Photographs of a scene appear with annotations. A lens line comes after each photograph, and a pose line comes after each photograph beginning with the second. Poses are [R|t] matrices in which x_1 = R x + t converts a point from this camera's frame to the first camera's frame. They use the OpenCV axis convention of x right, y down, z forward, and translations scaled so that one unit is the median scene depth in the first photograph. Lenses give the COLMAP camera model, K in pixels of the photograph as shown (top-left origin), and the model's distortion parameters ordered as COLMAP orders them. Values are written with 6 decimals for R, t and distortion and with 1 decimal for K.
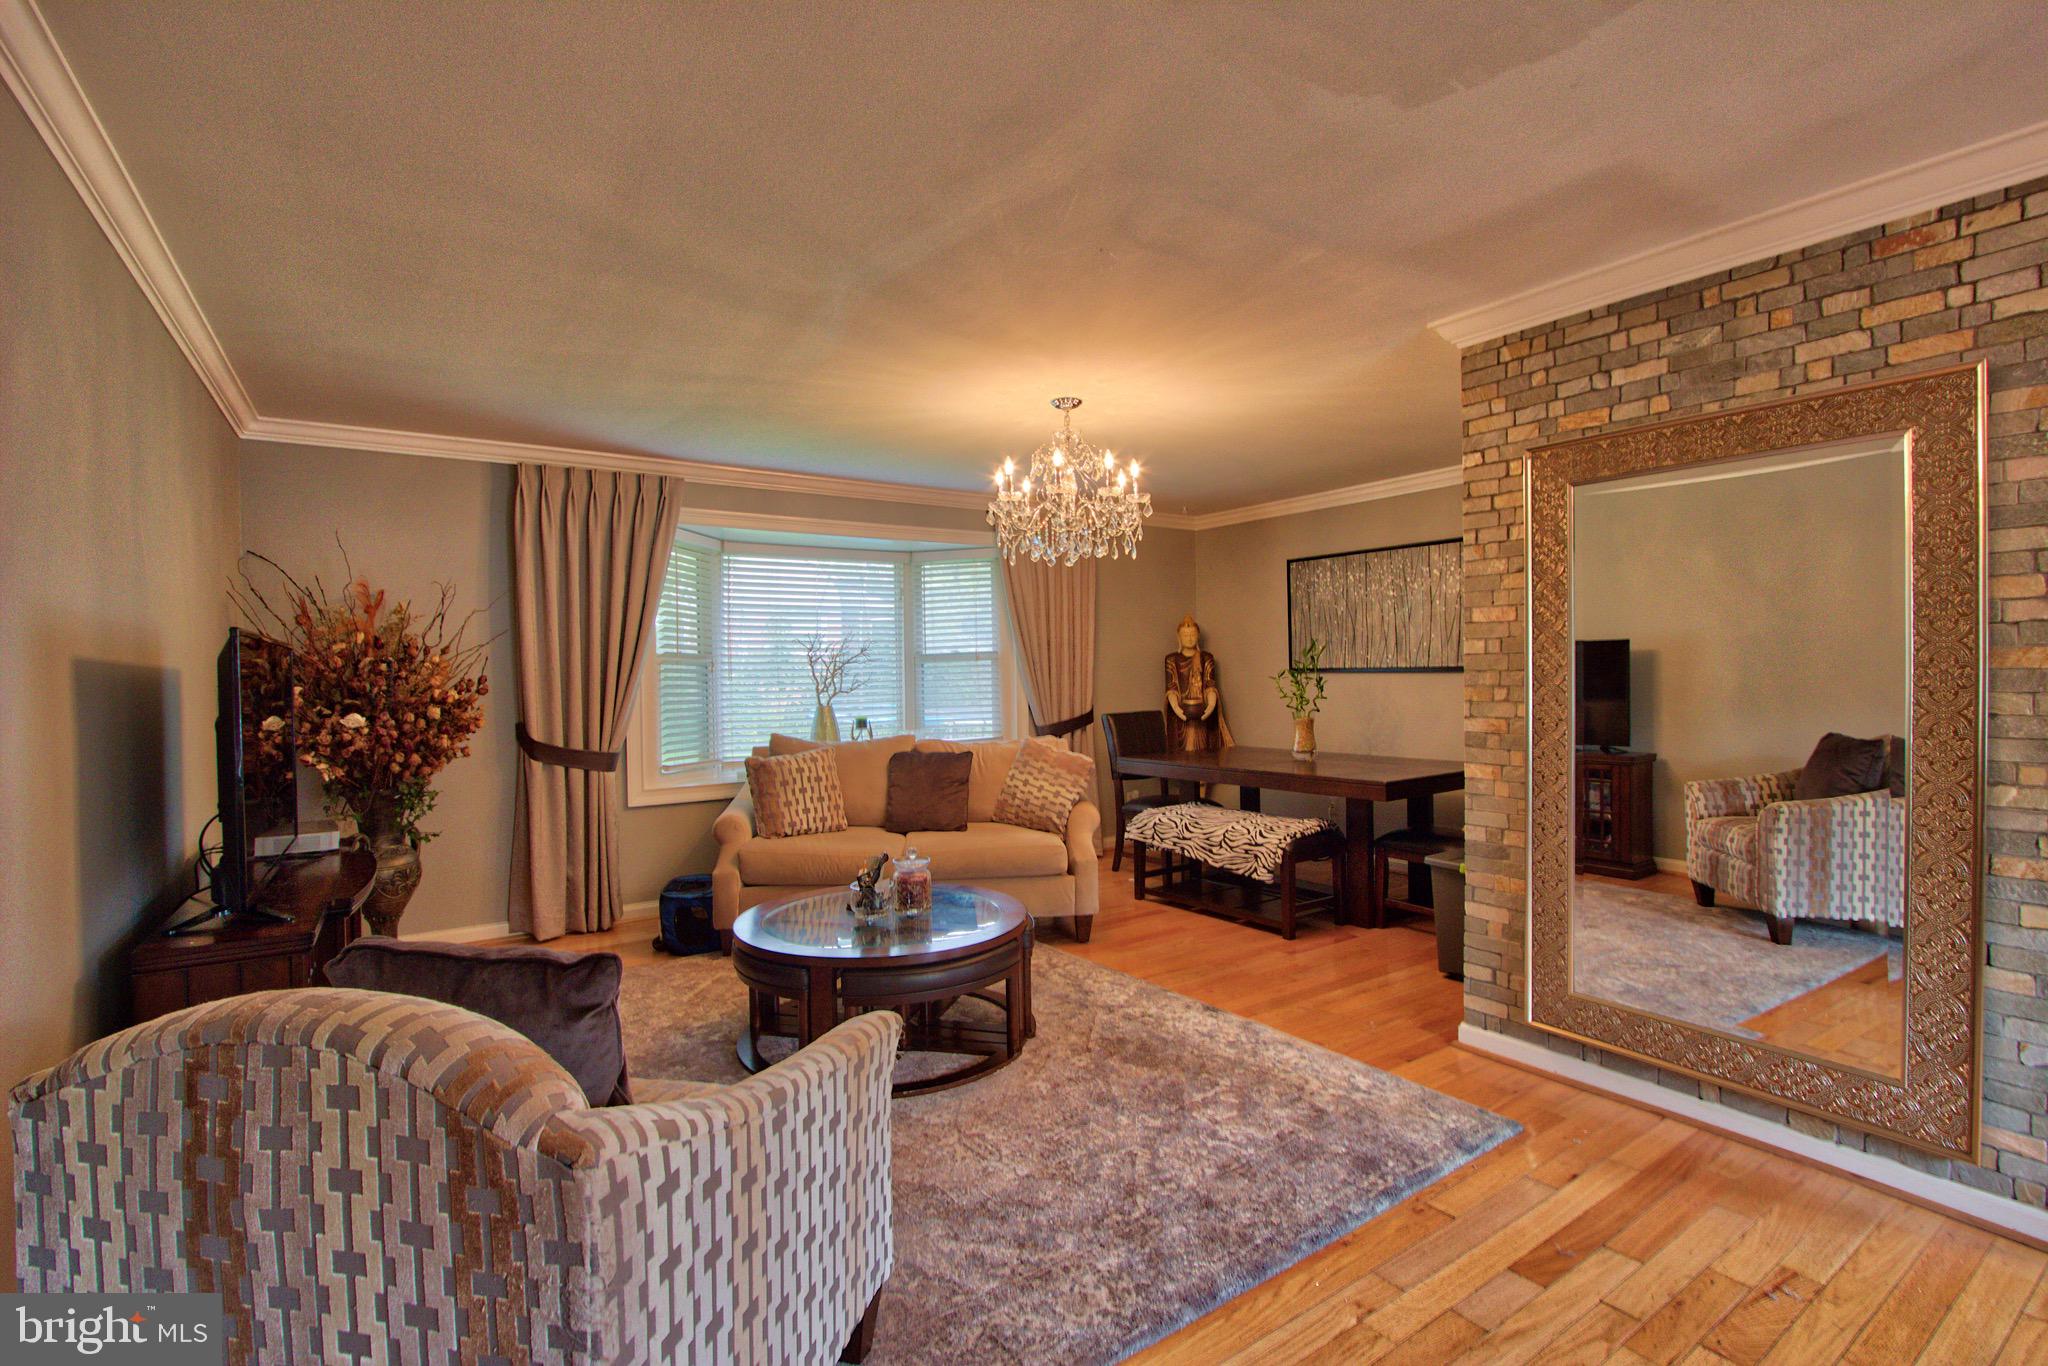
lens RADIAL K [[940.7, 0, 1019.3], [0, 940.7, 681.1], [0, 0, 1]] dist [-0.016114, 0.001510]
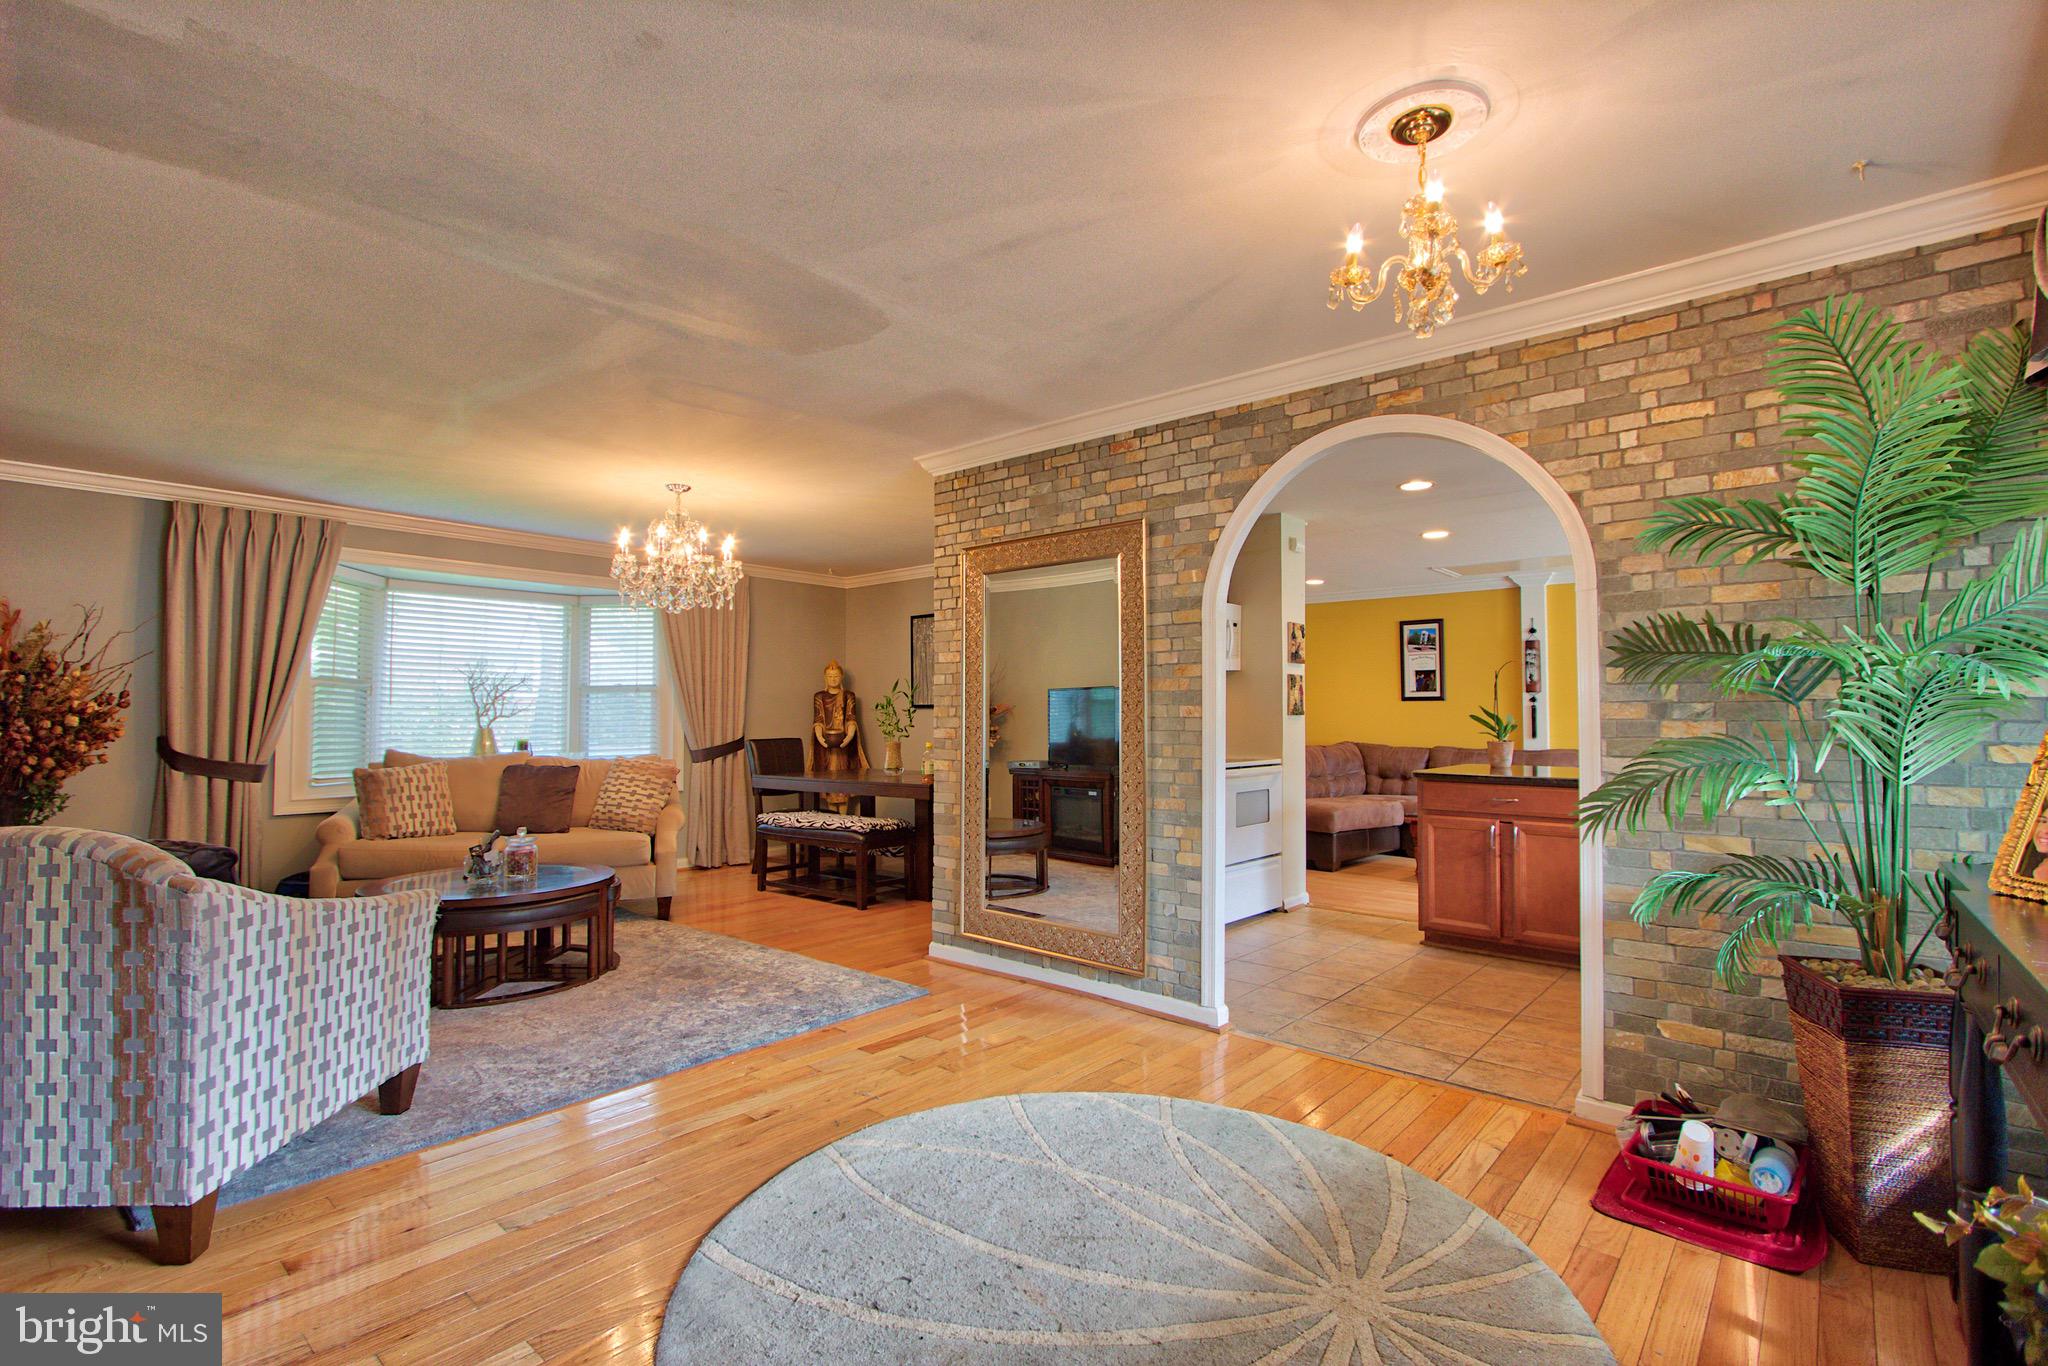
lens RADIAL K [[941.1, 0, 1016.1], [0, 941.1, 683.2], [0, 0, 1]] dist [-0.012827, 0.000370]
pose [[0.968074, 0.023344, 0.249574, 0.181592], [-0.010221, 0.998502, -0.053752, 0.036517], [-0.250455, 0.049485, 0.966863, -0.346603]]
